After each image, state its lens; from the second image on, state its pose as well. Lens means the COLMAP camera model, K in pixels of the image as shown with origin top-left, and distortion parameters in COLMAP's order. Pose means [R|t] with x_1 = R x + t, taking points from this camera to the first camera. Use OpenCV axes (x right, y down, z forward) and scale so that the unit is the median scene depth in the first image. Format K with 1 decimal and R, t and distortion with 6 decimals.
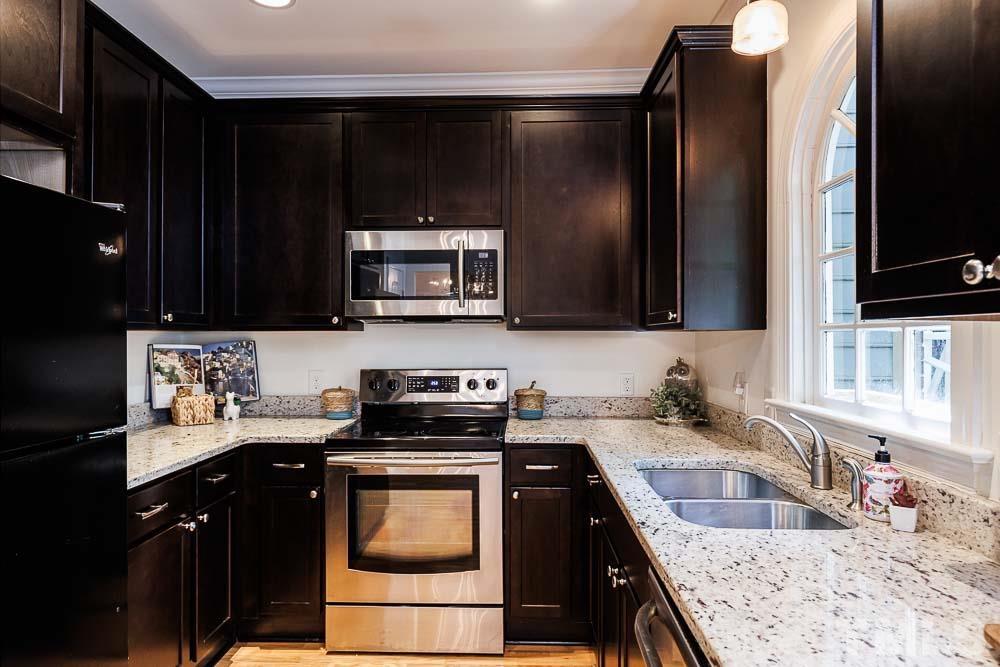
lens RADIAL K [[616.6, 0, 502.7], [0, 616.6, 332.8], [0, 0, 1]] dist [0.001285, 0.000588]
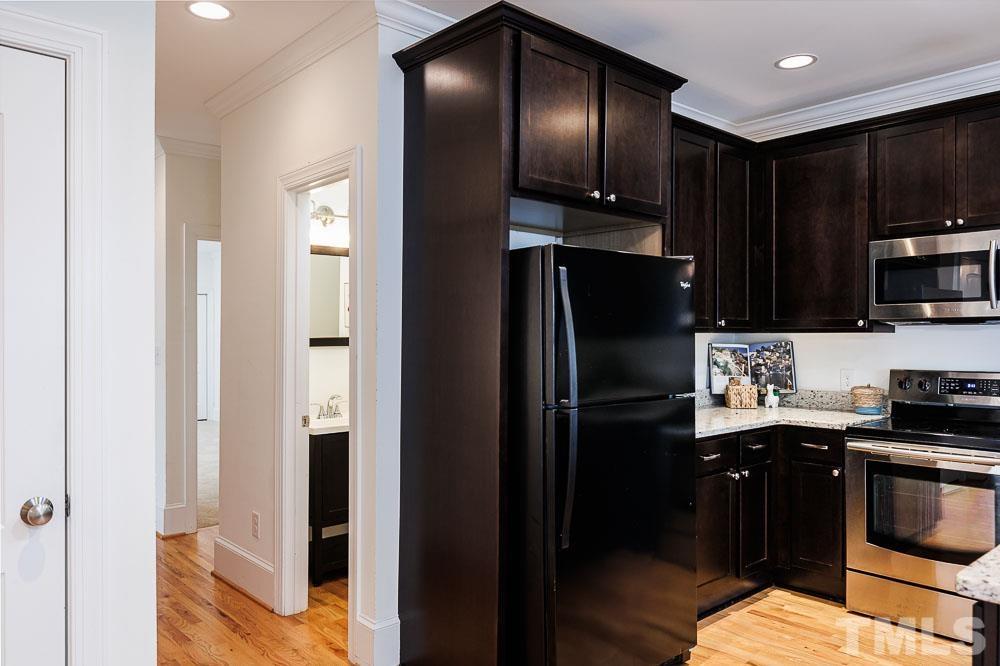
lens RADIAL K [[720.6, 0, 501.0], [0, 720.6, 334.0], [0, 0, 1]] dist [-0.008672, -0.006215]
pose [[0.692921, -0.001395, -0.721013, 0.208330], [0.003039, 0.999995, 0.000985, -0.004129], [0.721008, -0.002874, 0.692921, -0.352155]]
